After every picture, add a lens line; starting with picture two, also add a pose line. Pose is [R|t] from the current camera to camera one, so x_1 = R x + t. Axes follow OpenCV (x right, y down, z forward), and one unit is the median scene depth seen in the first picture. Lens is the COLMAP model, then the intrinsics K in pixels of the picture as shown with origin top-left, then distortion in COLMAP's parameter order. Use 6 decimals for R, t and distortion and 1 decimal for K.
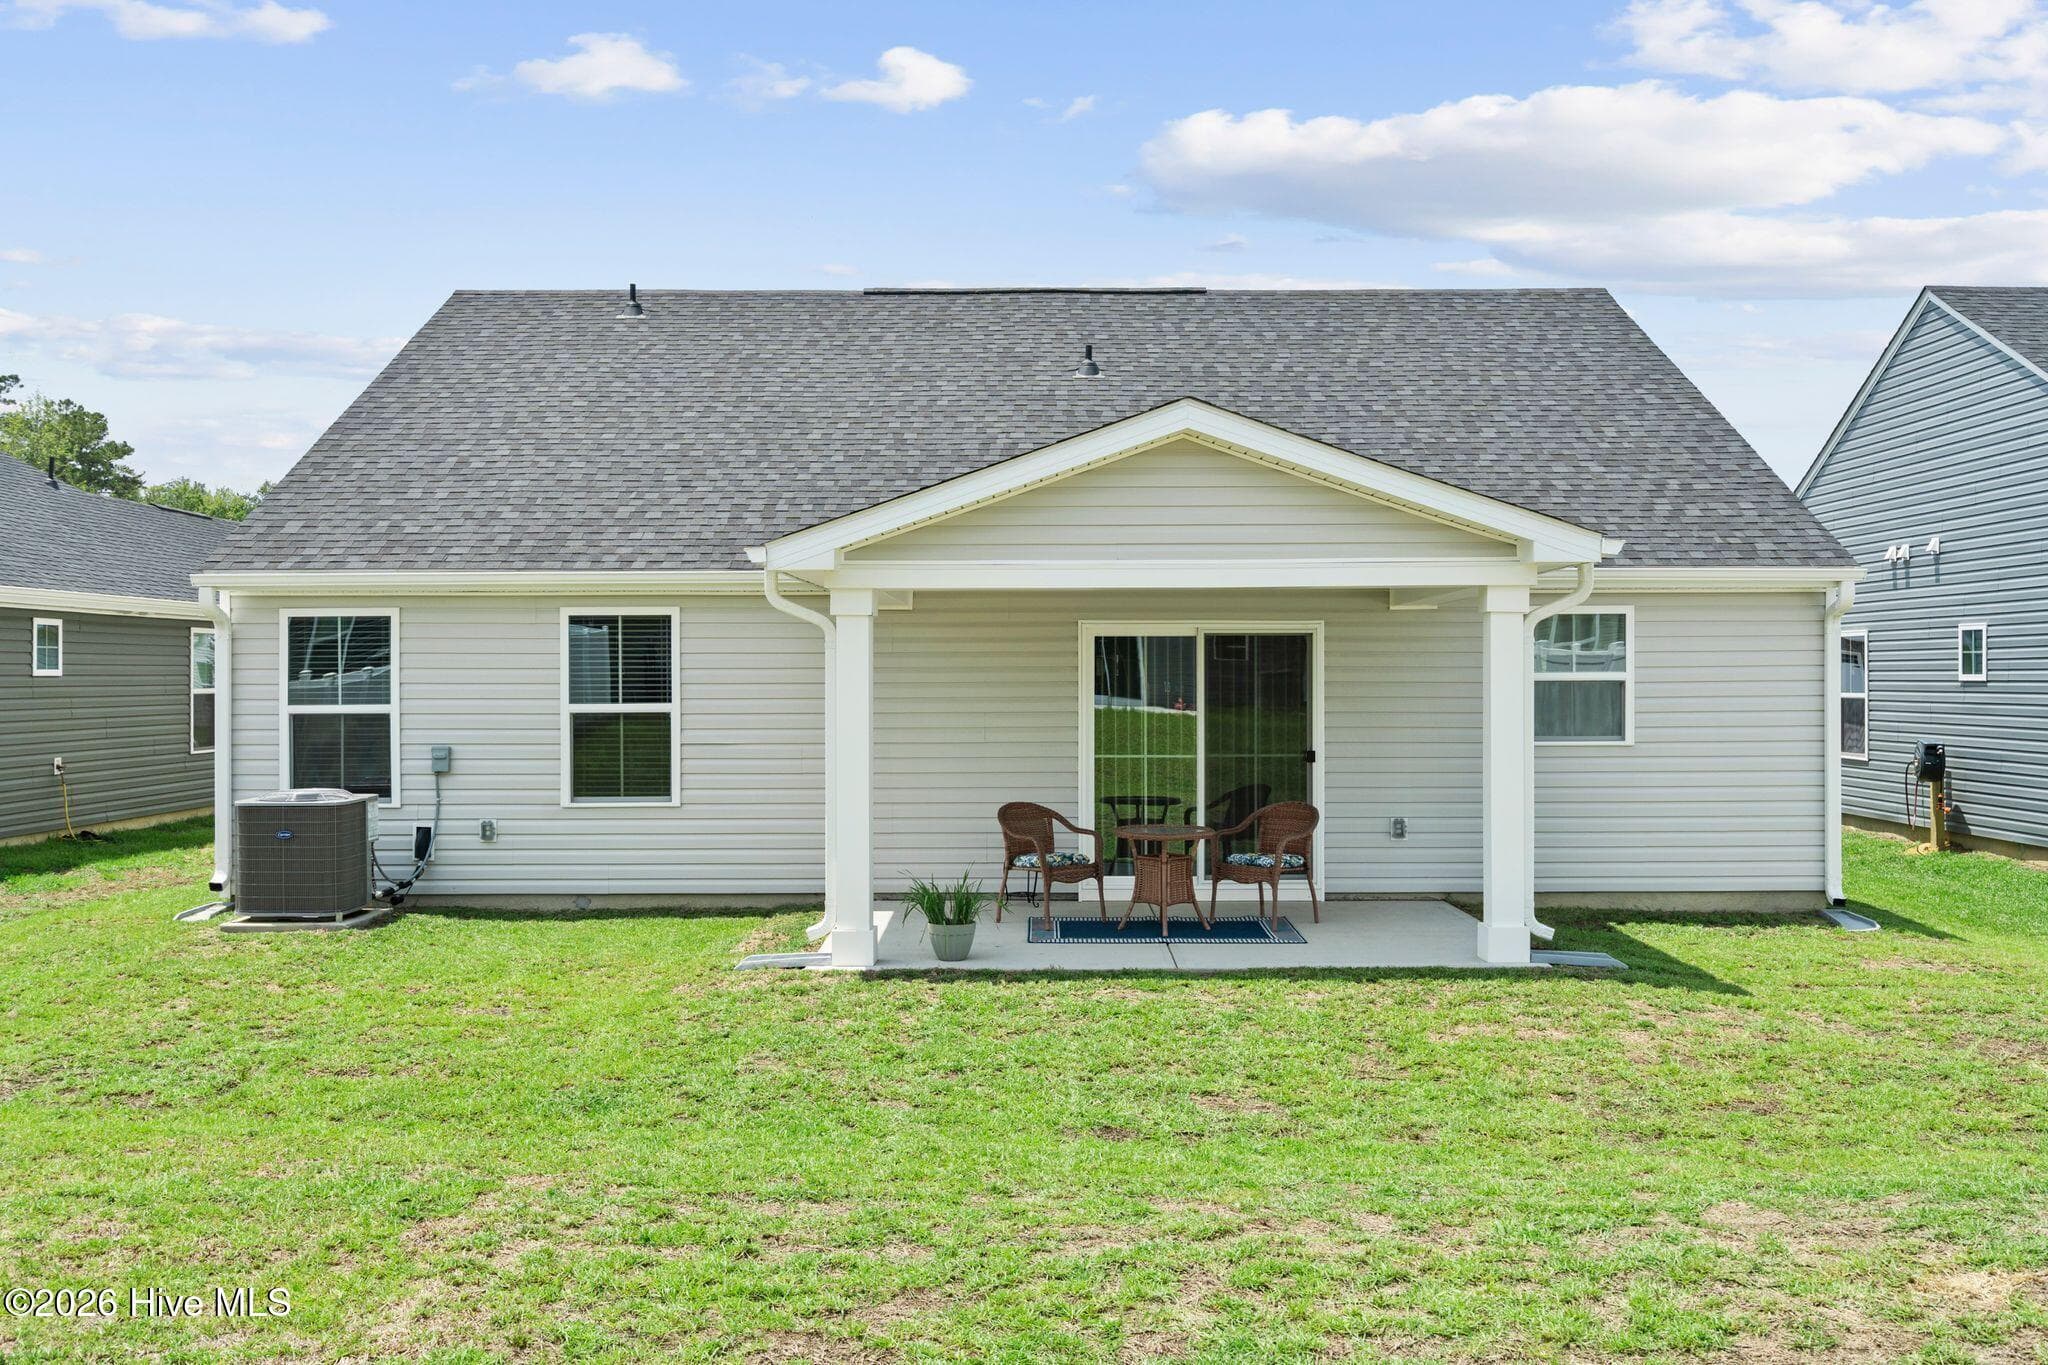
lens RADIAL K [[2023.9, 0, 1021.5], [0, 2023.9, 703.9], [0, 0, 1]] dist [0.010870, 0.013959]
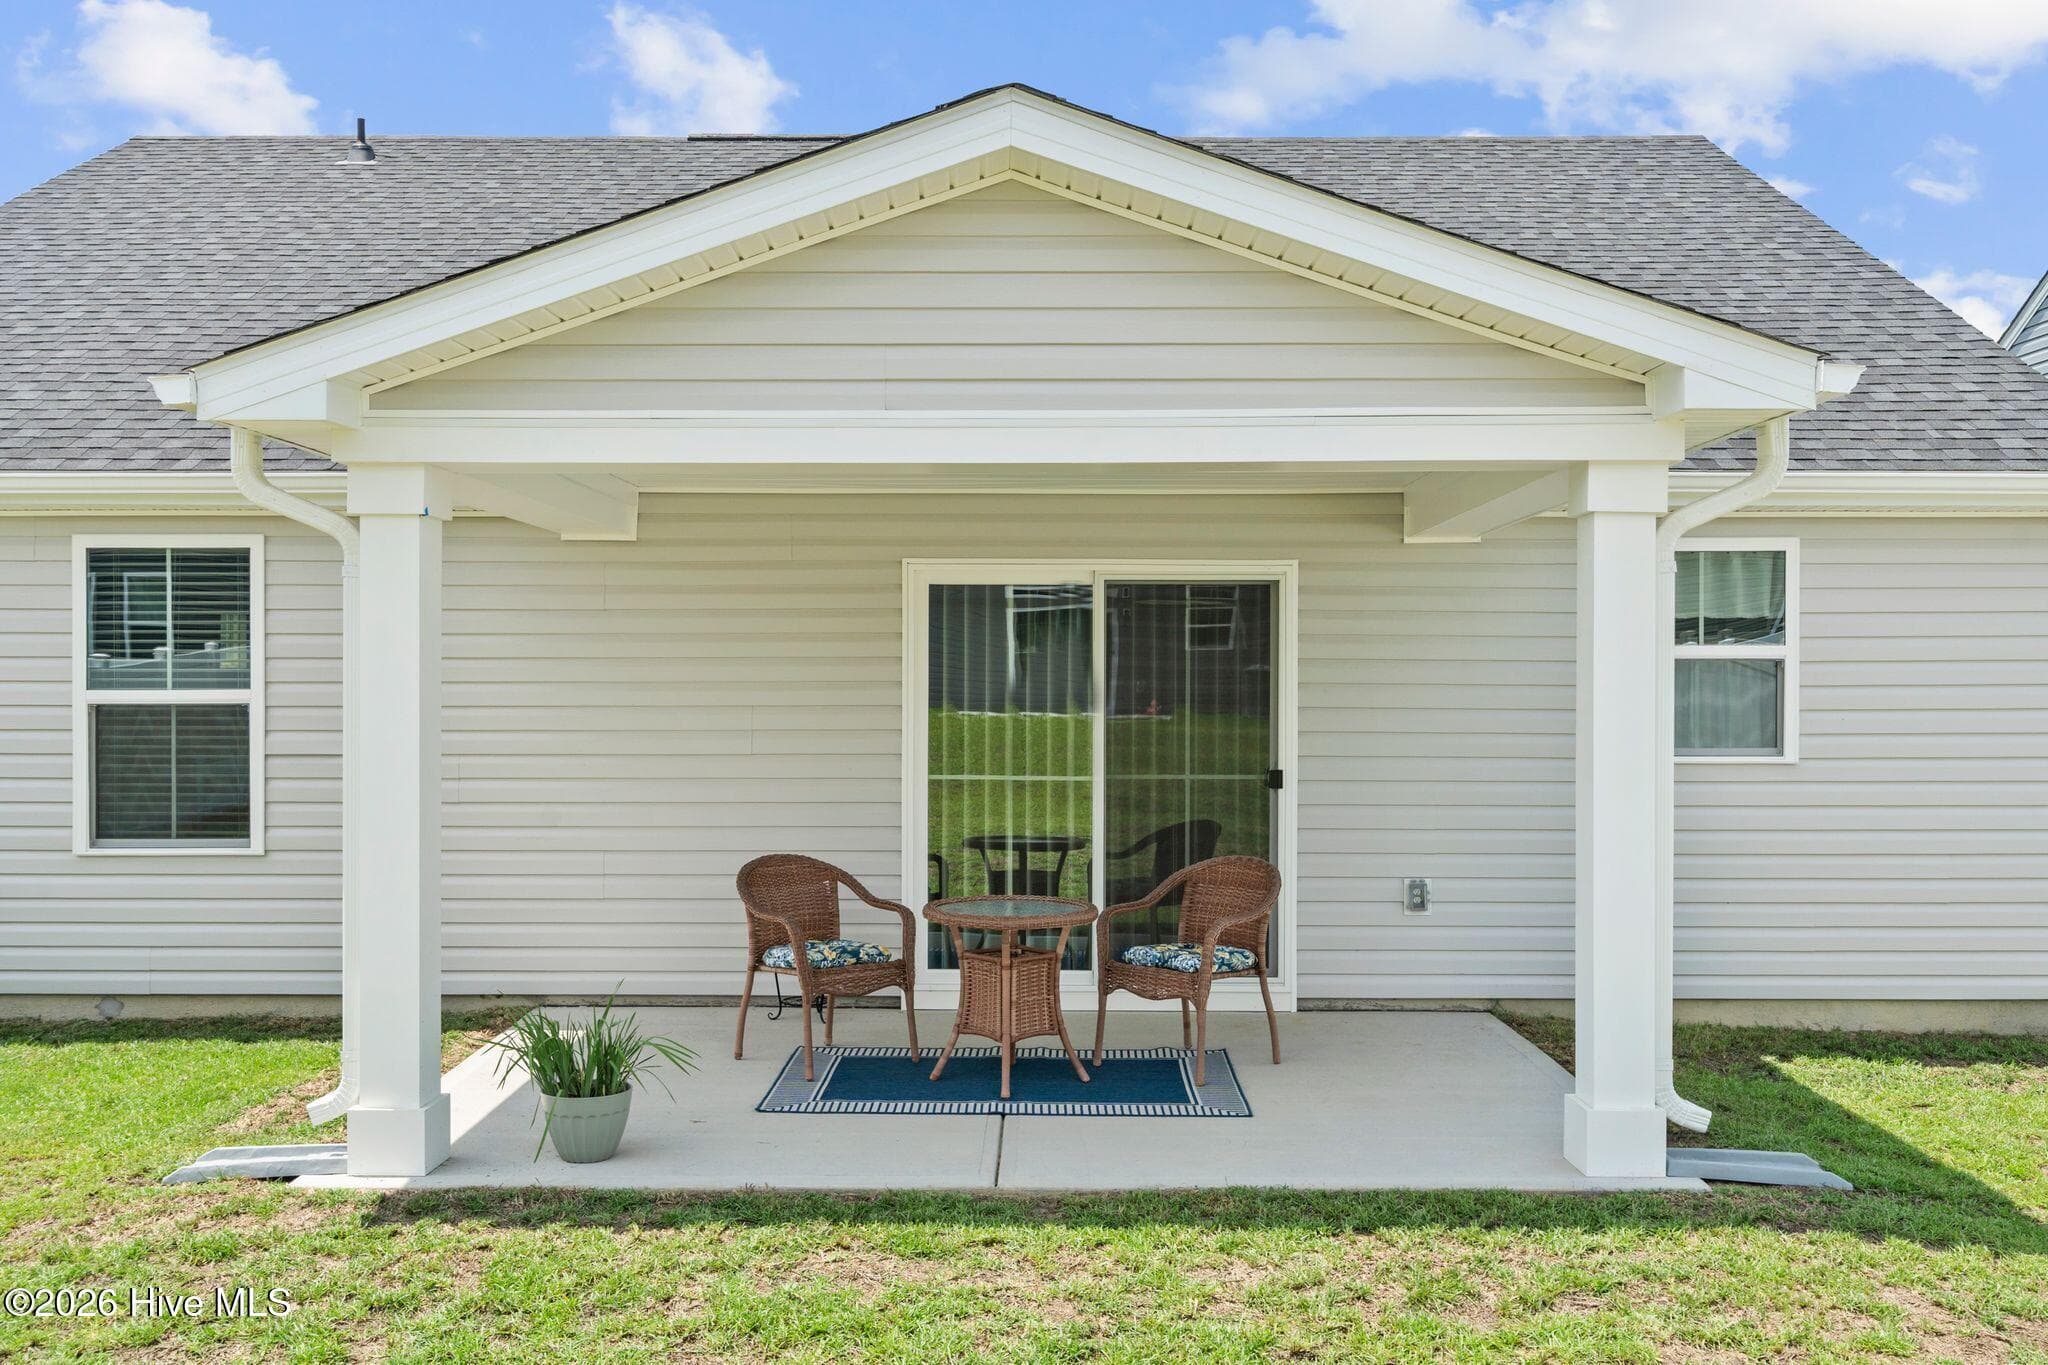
lens RADIAL K [[2023.9, 0, 1021.5], [0, 2023.9, 703.9], [0, 0, 1]] dist [0.010870, 0.013959]
pose [[0.999955, 0.004040, -0.008575, 0.070250], [-0.004081, 0.999980, -0.004787, 0.006179], [0.008555, 0.004822, 0.999952, 0.378759]]
